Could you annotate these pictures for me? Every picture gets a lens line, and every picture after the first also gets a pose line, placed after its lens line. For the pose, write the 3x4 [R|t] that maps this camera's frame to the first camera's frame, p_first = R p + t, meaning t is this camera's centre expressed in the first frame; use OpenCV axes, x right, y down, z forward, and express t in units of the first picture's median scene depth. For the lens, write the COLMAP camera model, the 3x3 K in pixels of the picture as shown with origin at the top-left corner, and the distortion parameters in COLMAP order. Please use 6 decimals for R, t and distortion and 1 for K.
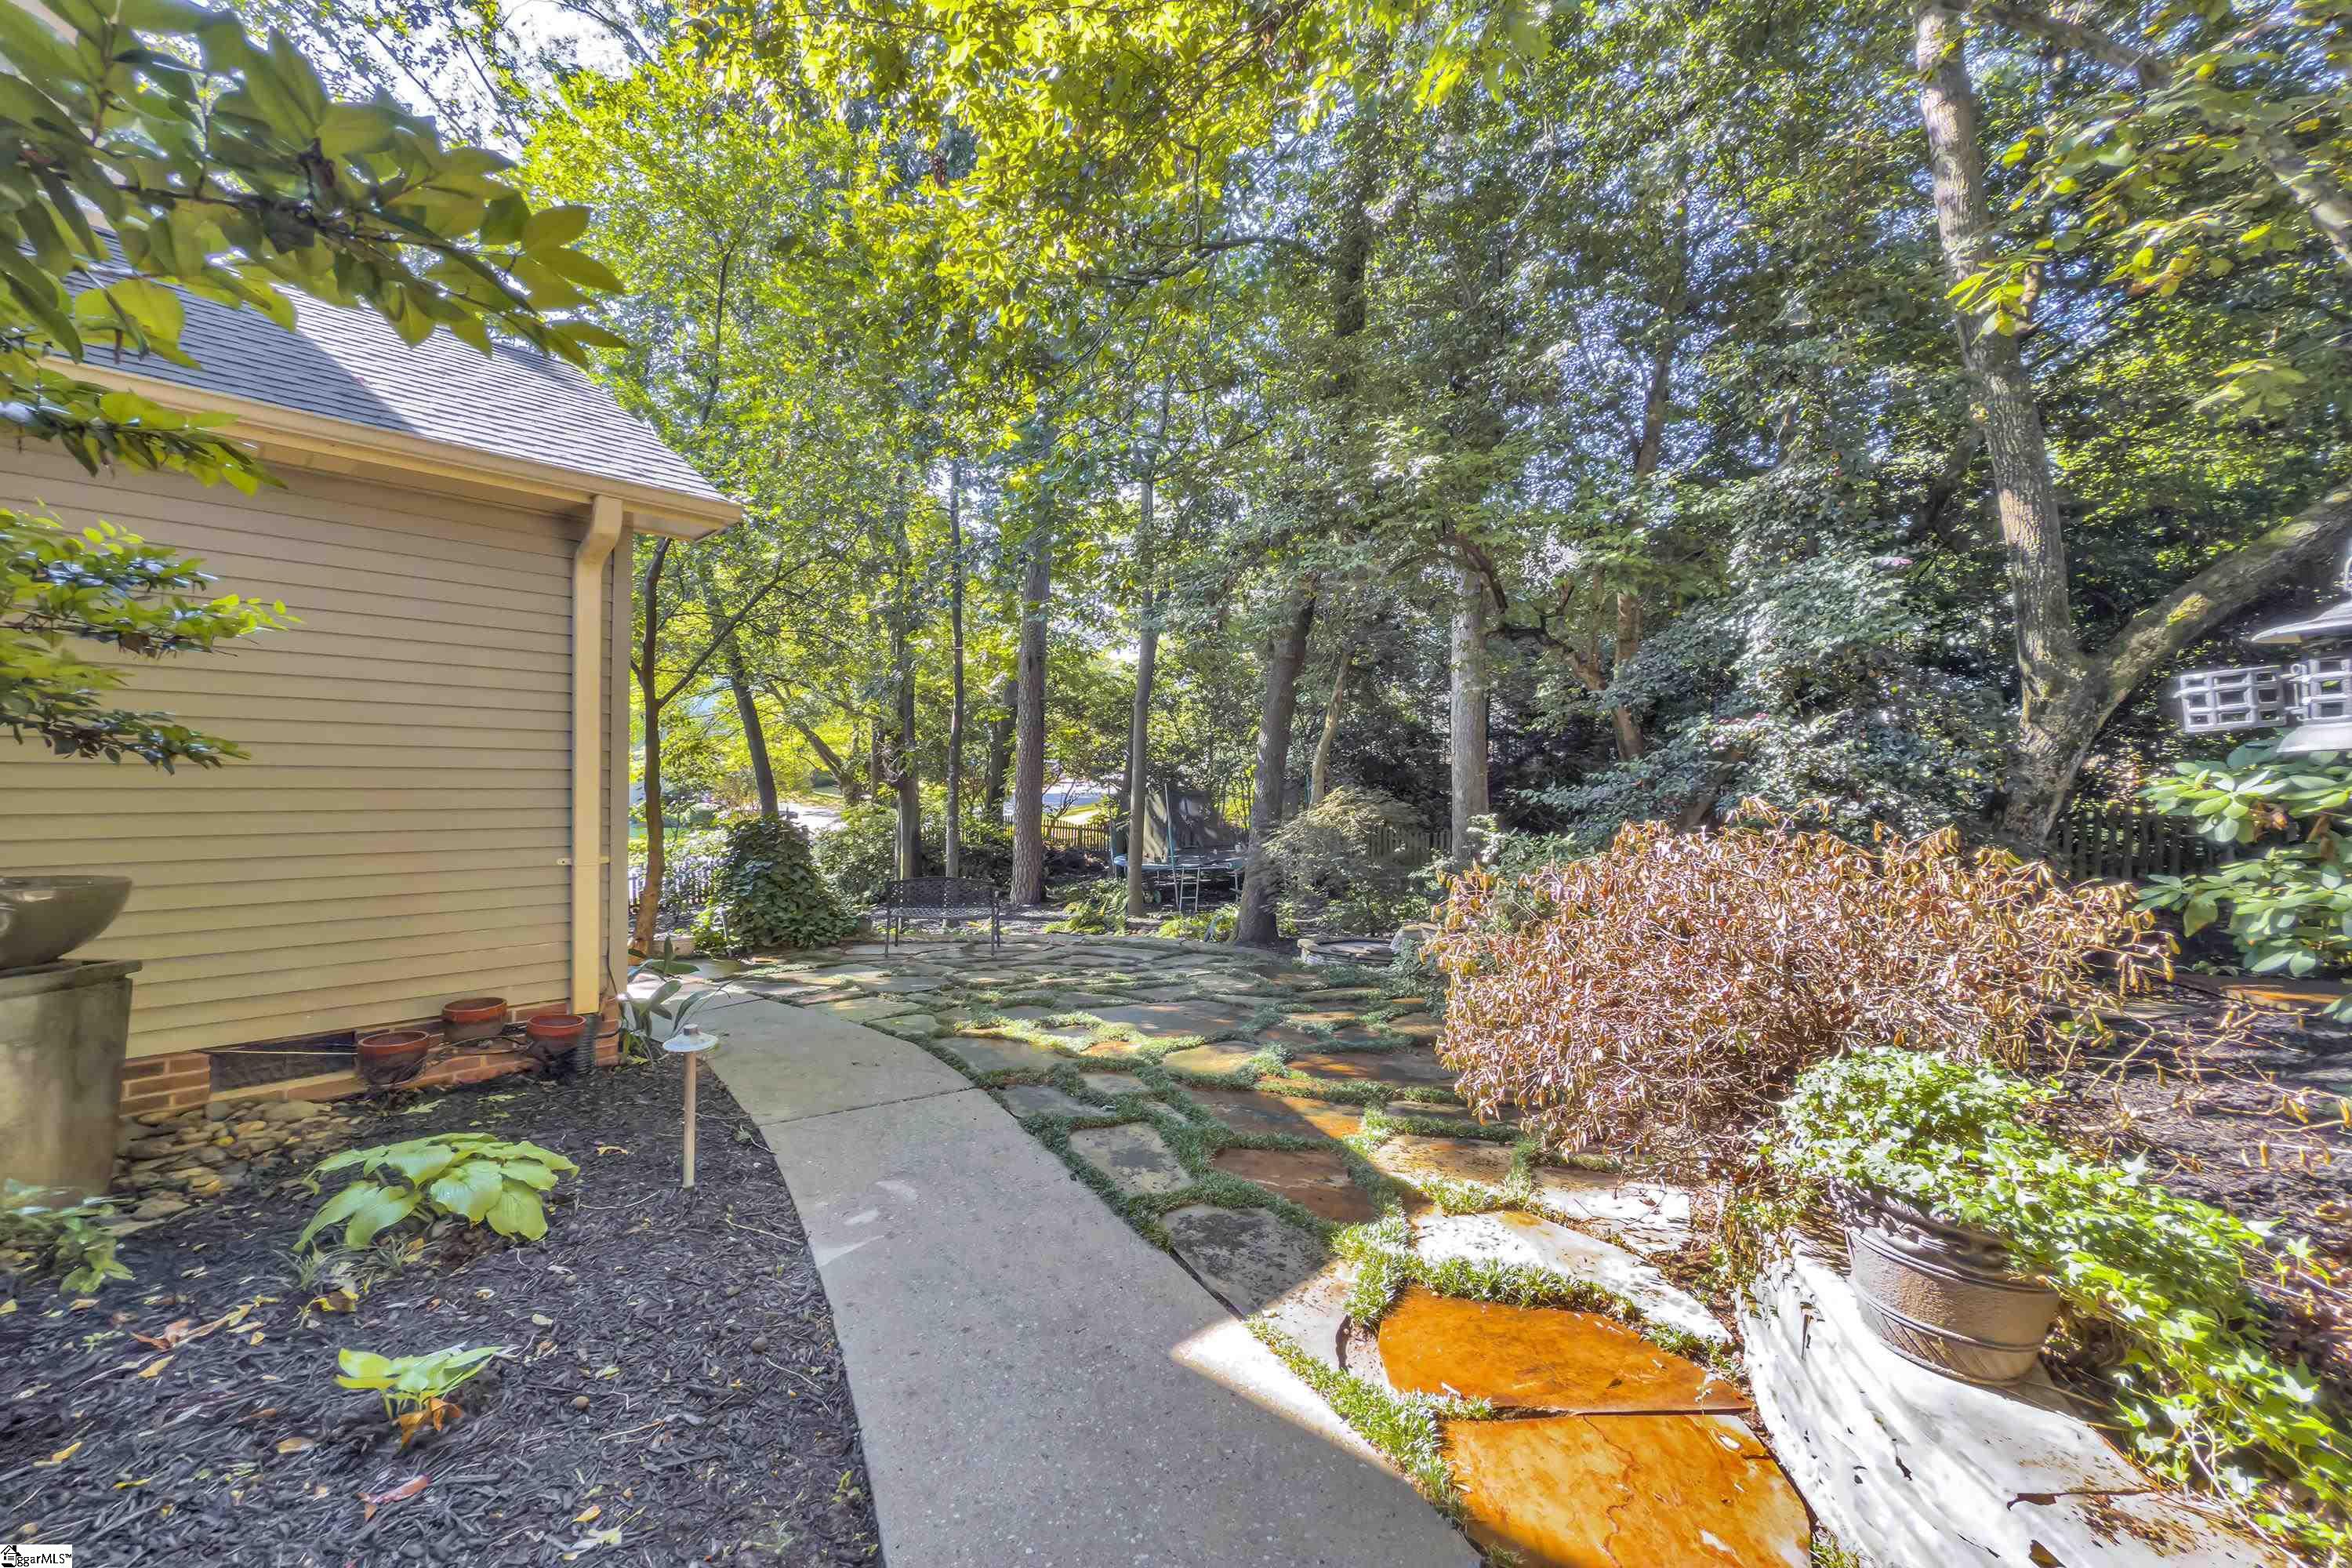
lens RADIAL K [[928.4, 0, 1181.3], [0, 928.4, 779.9], [0, 0, 1]] dist [-0.000131, -0.000273]
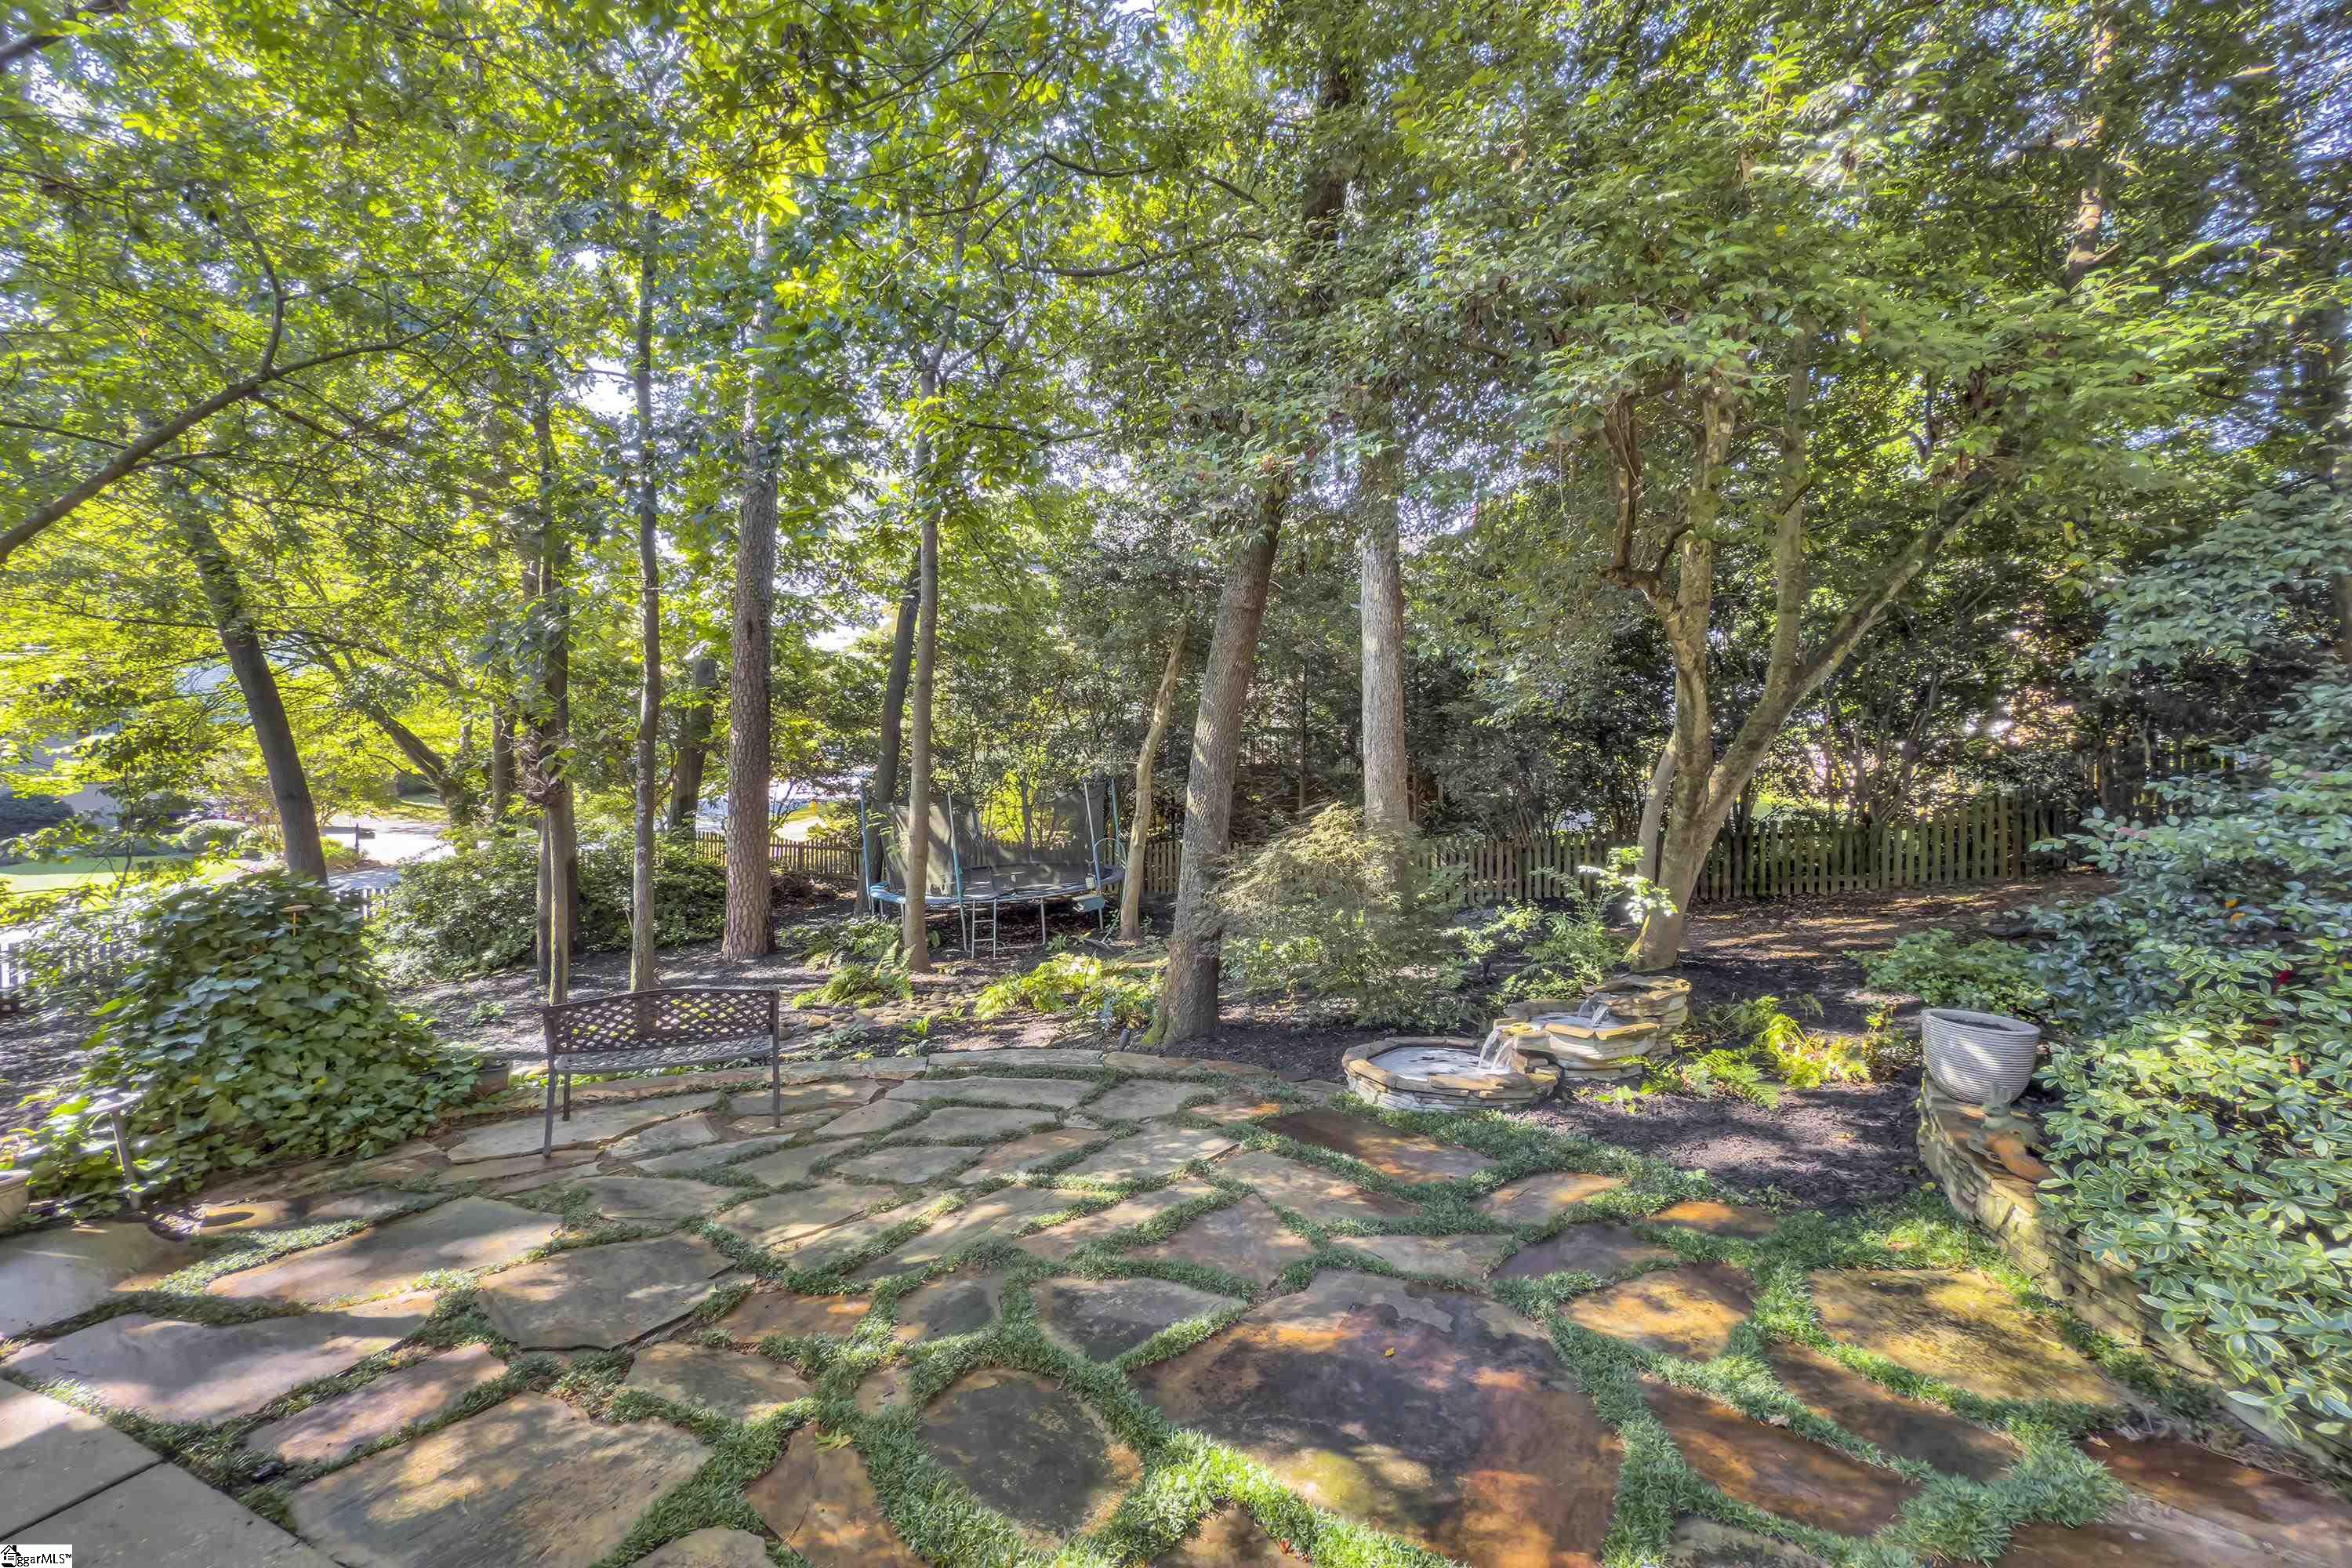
lens RADIAL K [[928.4, 0, 1181.3], [0, 928.4, 779.9], [0, 0, 1]] dist [-0.000131, -0.000273]
pose [[0.949674, -0.005882, 0.313185, -0.063854], [0.005901, 0.999982, 0.000885, -0.004659], [-0.313184, 0.001008, 0.949692, 0.180192]]
